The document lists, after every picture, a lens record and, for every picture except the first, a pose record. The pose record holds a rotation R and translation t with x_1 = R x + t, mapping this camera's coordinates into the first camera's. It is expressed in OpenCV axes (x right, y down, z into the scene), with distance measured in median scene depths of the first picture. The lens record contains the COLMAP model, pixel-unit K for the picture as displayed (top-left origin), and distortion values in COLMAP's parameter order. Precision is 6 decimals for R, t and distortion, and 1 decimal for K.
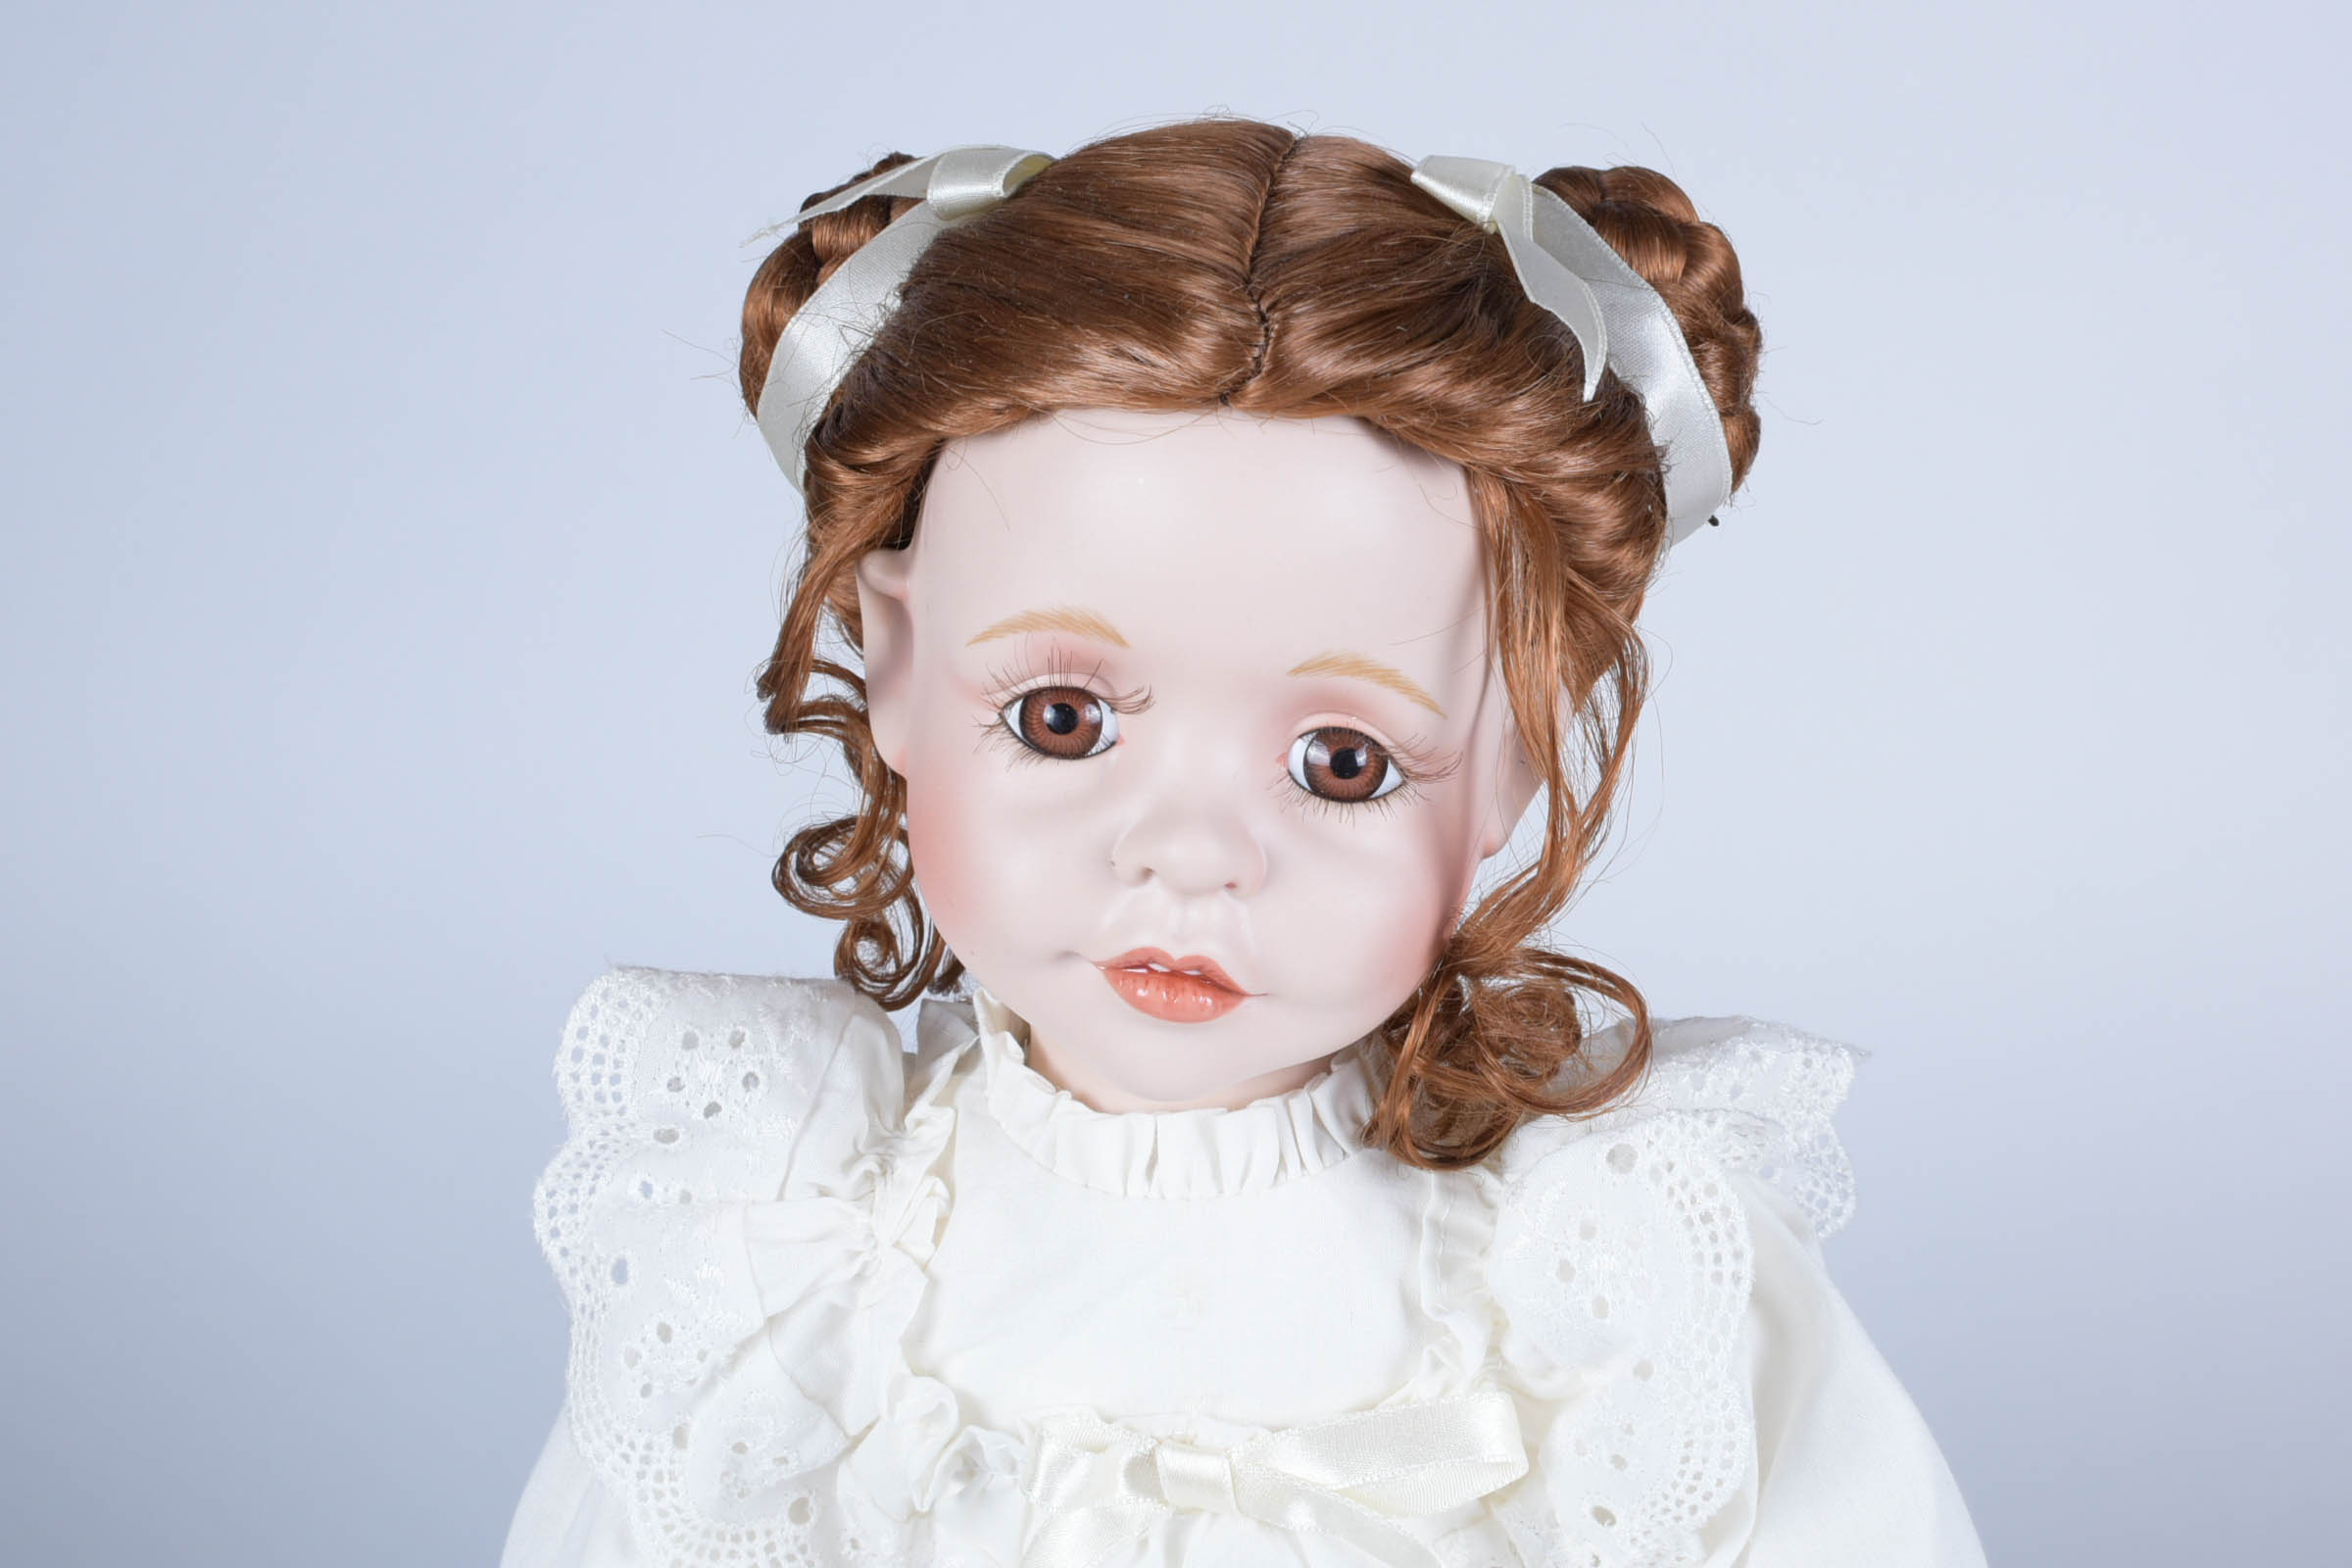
lens RADIAL K [[3655.3, 0, 1176.1], [0, 3655.3, 806.1], [0, 0, 1]] dist [0.000972, 0.000000]
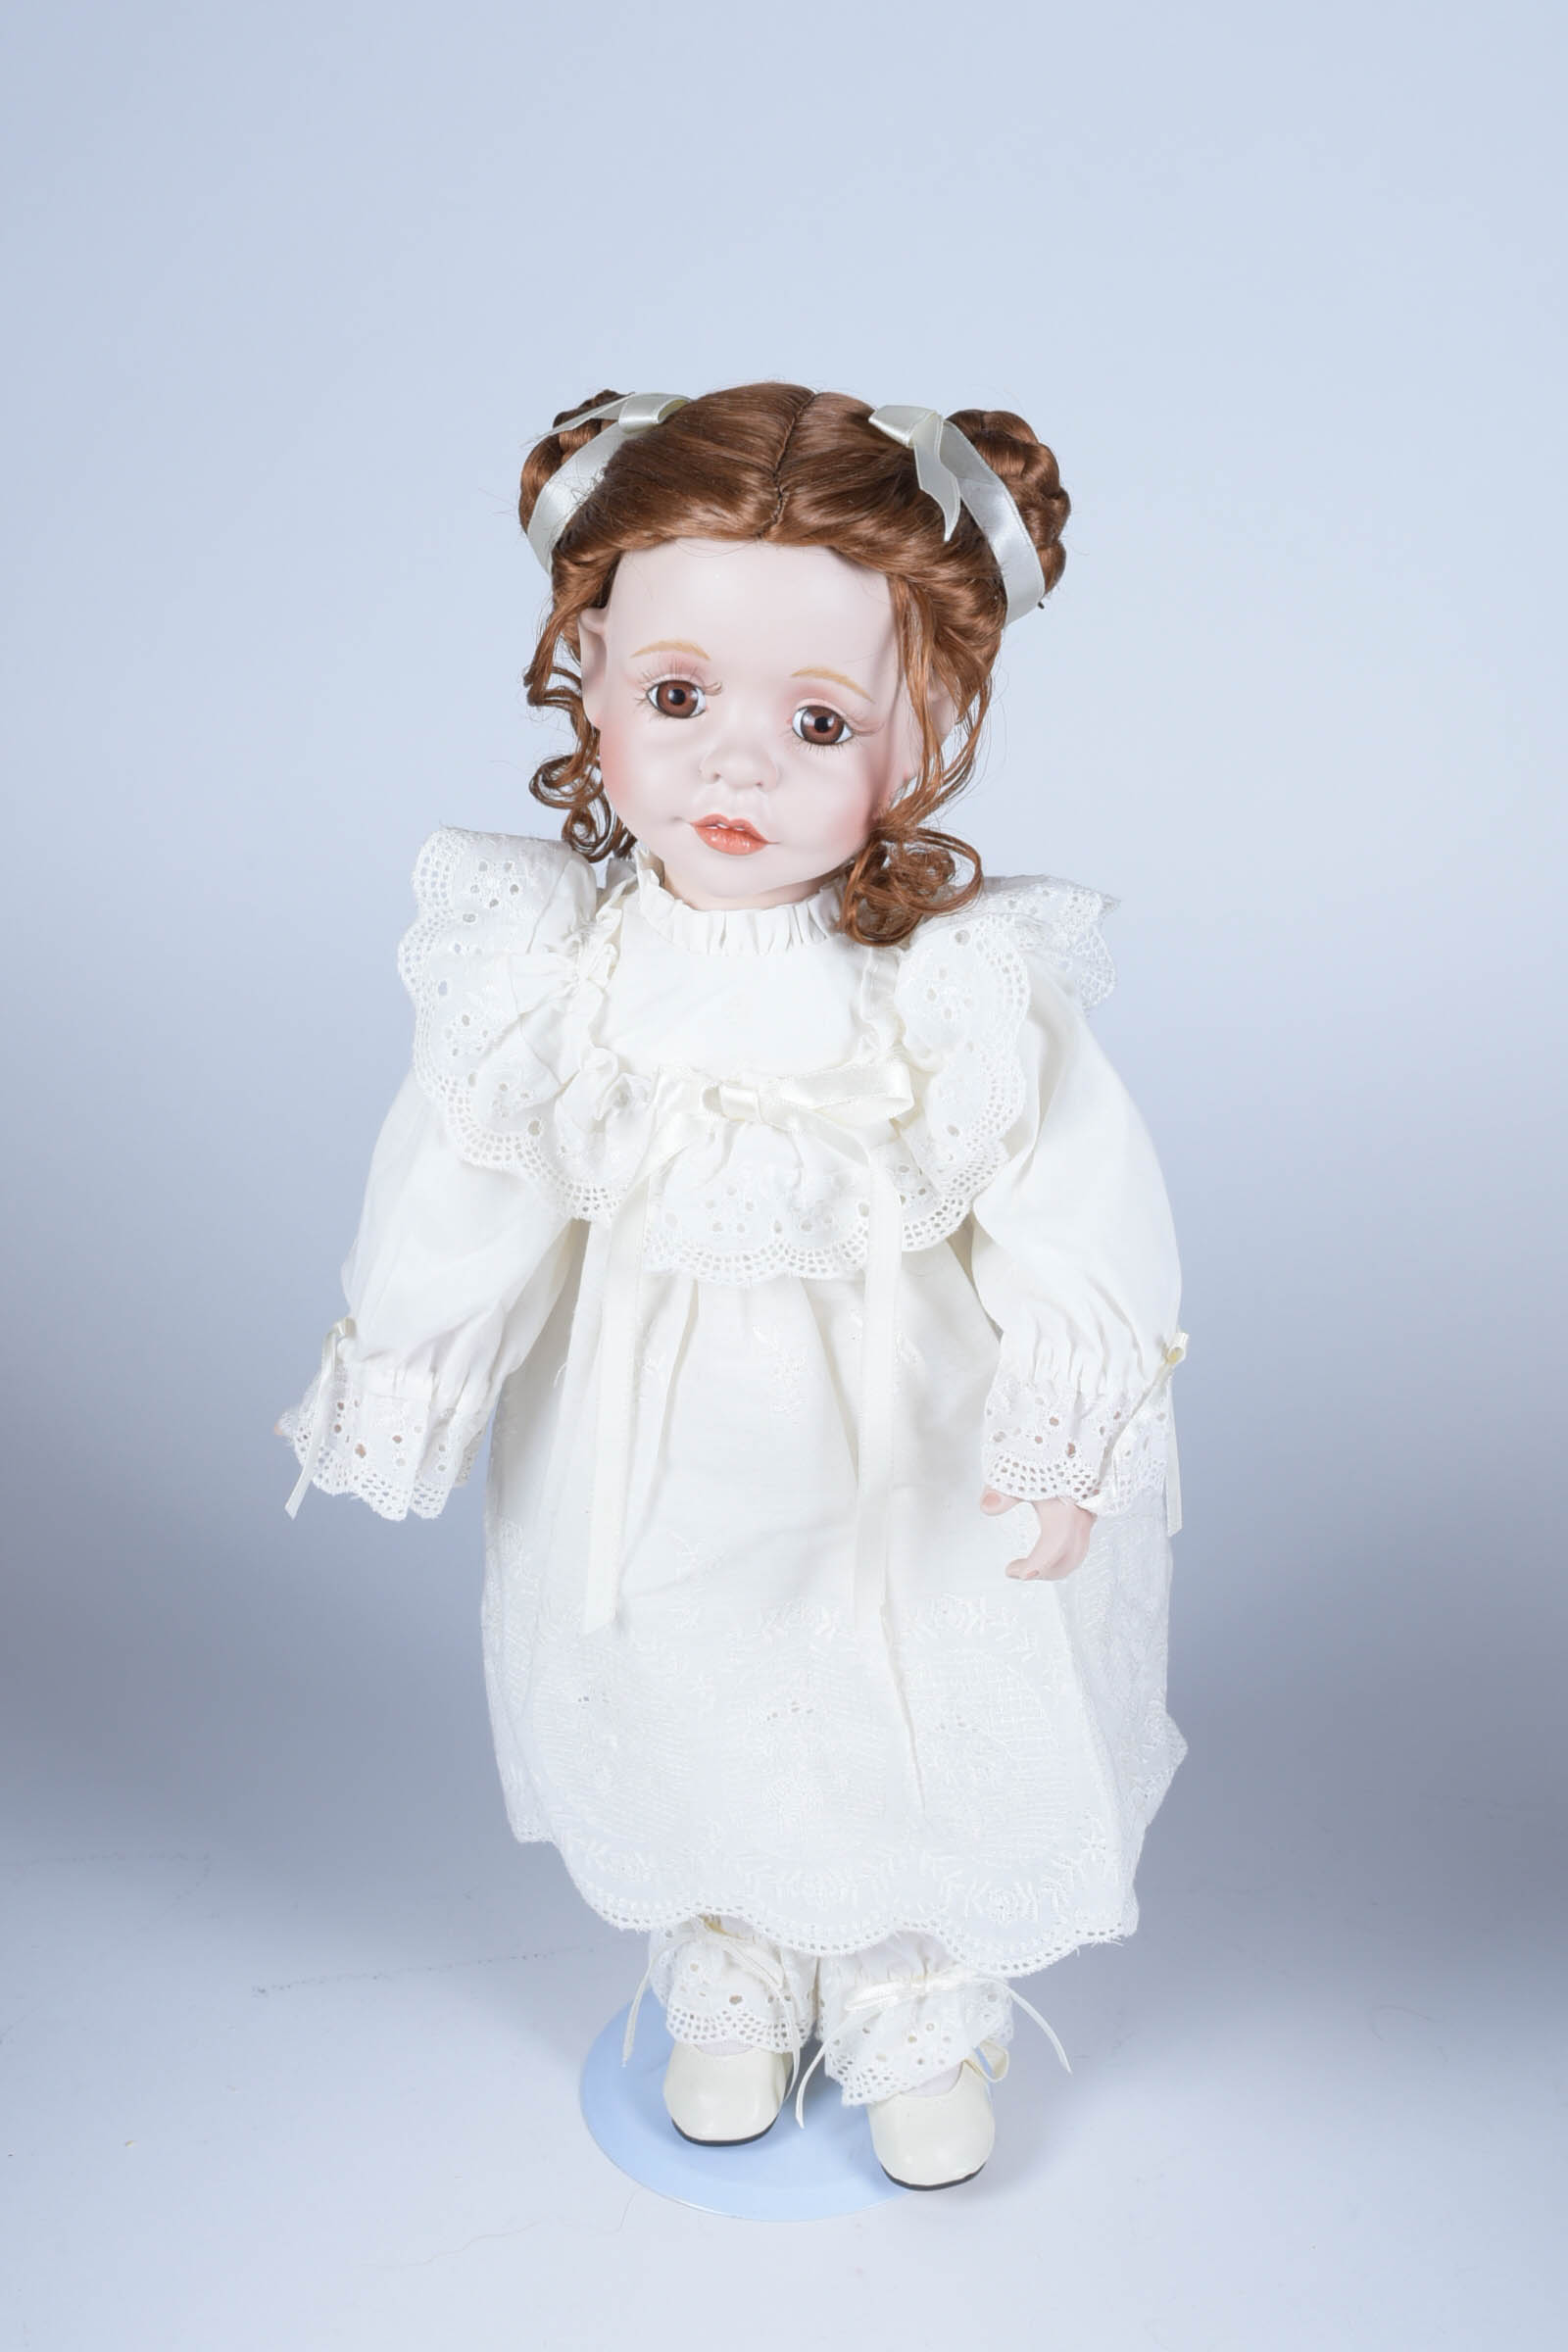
lens RADIAL K [[3655.3, 0, 791.5], [0, 3655.3, 1170.6], [0, 0, 1]] dist [0.000972, 0.000000]
pose [[0.998425, 0.035938, -0.043072, 0.115590], [-0.032687, 0.996726, 0.073951, 0.076921], [0.045589, -0.072427, 0.996331, -0.904502]]
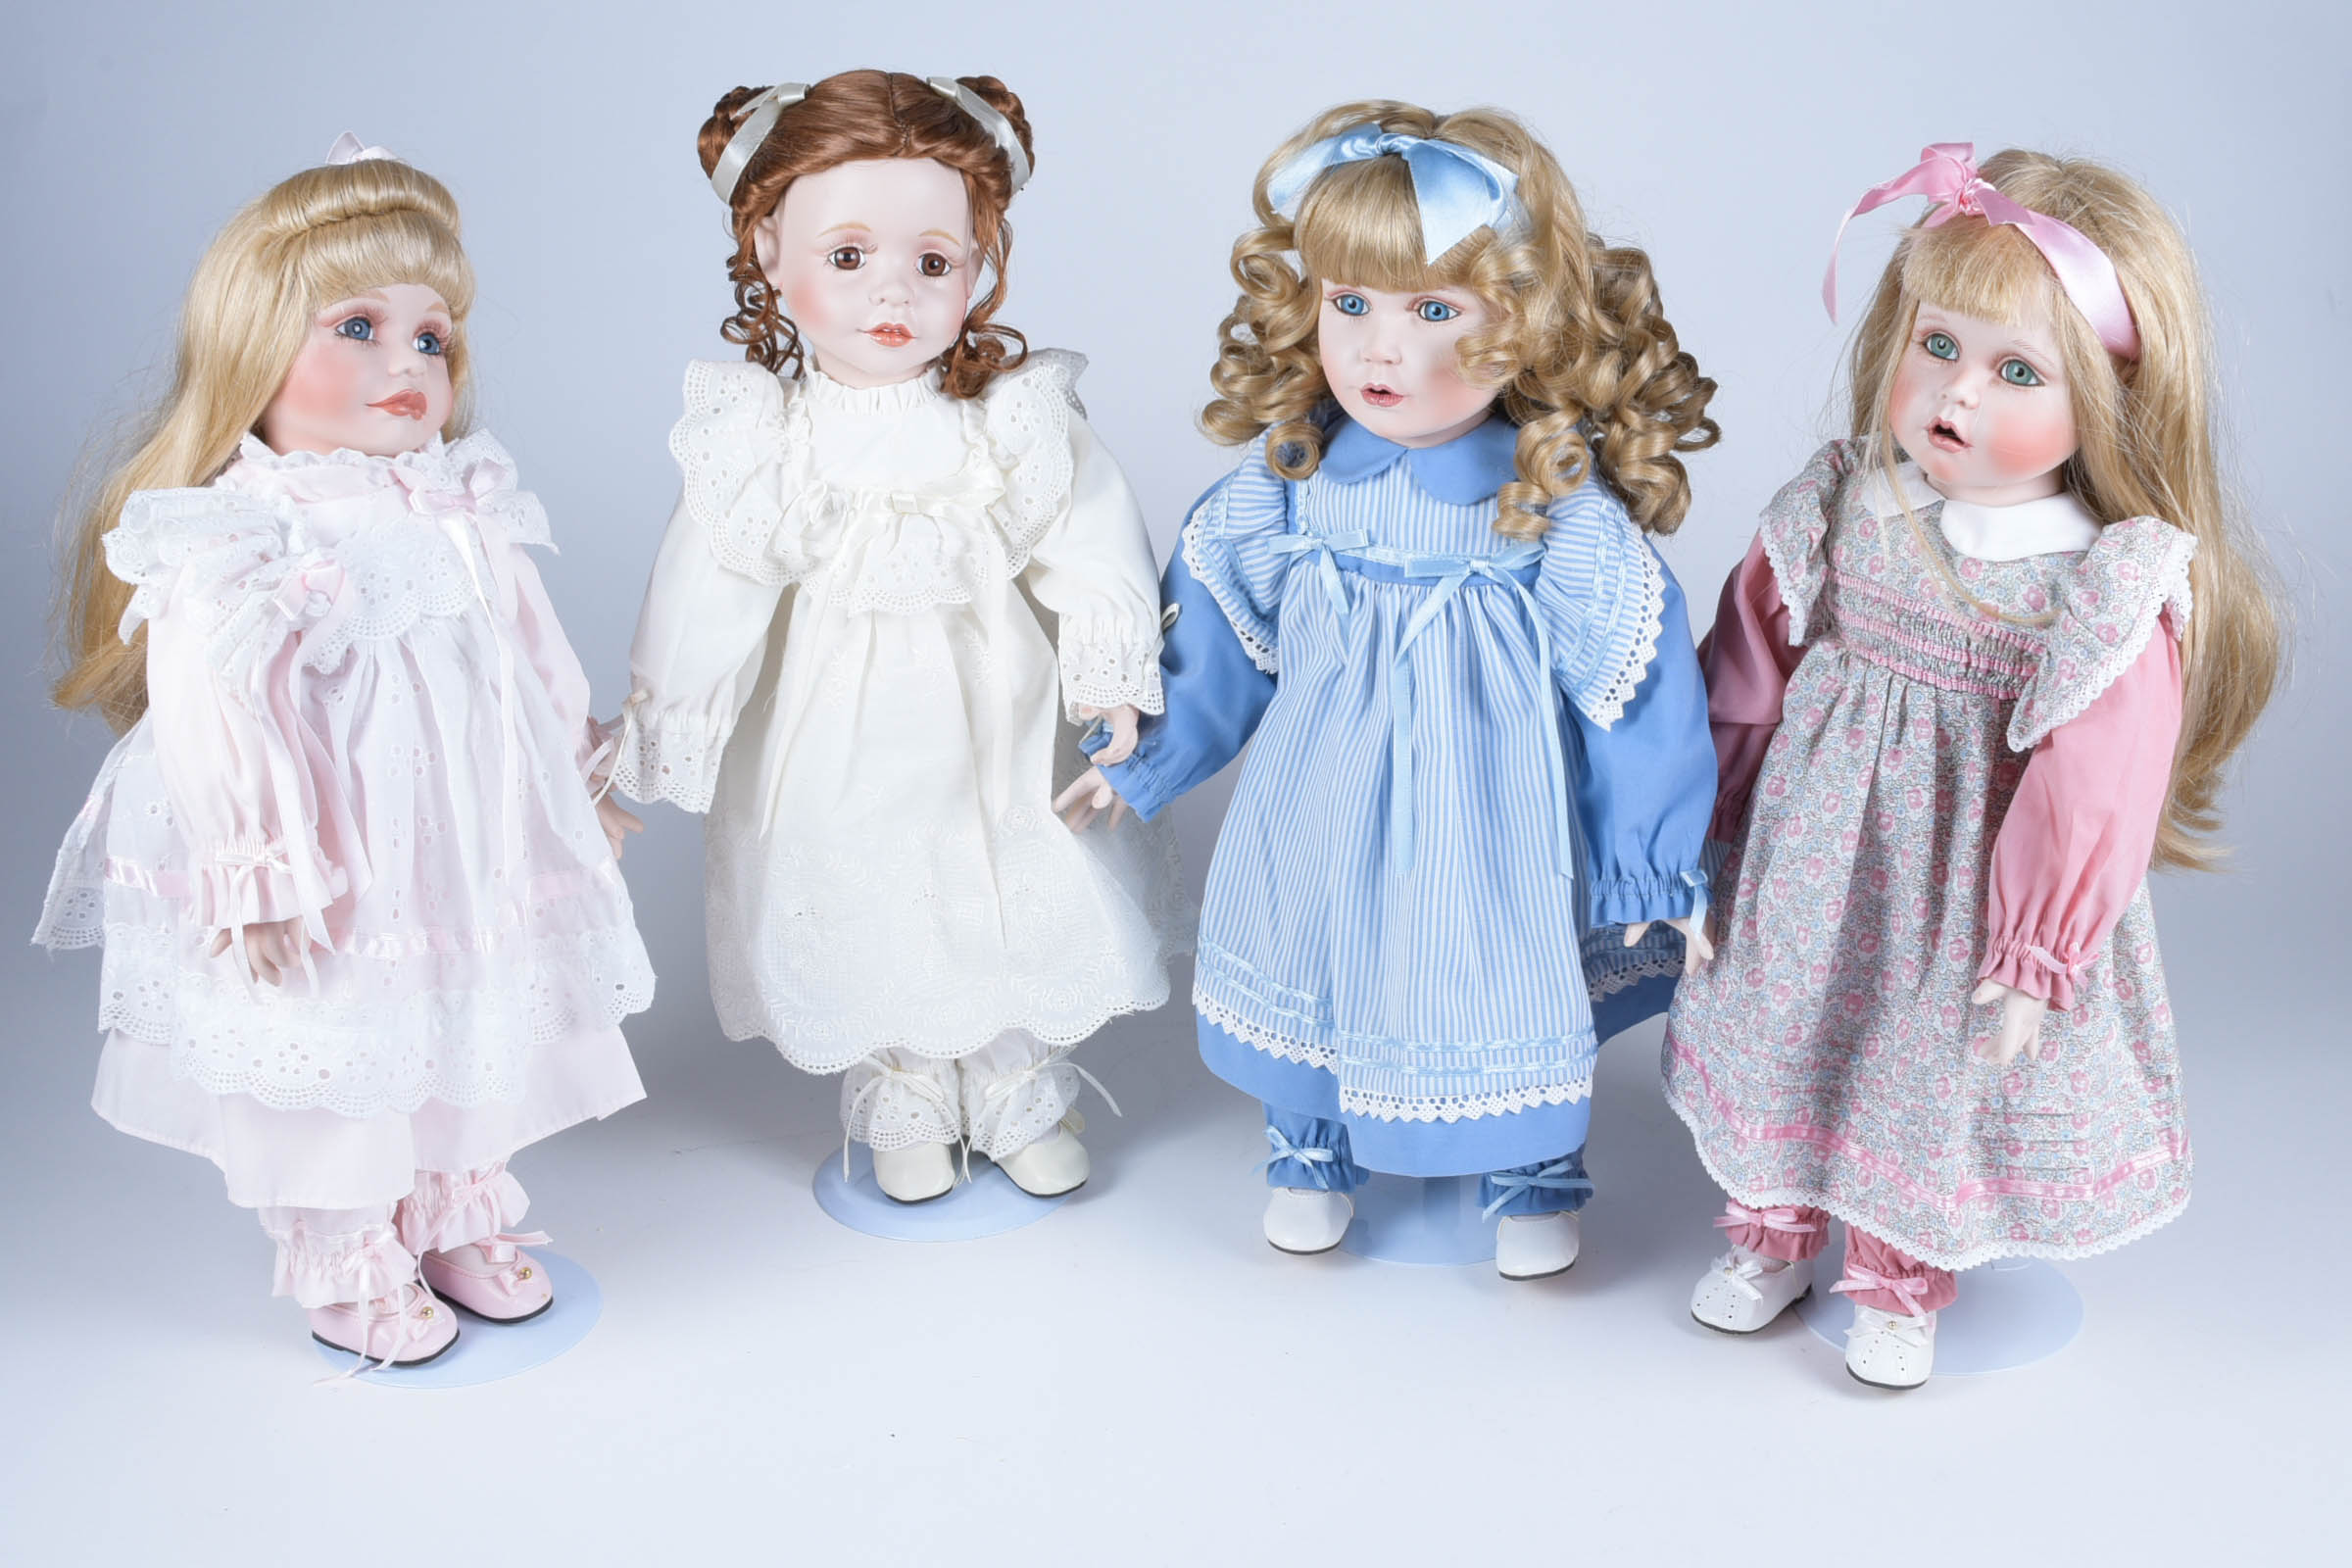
lens RADIAL K [[3743.4, 0, 1196.5], [0, 3743.4, 829.2], [0, 0, 1]] dist [-0.005280, 0.000000]
pose [[0.956125, -0.118402, 0.267967, -0.651248], [0.108886, 0.992788, 0.050154, 0.330045], [-0.271973, -0.018775, 0.962122, -2.181493]]
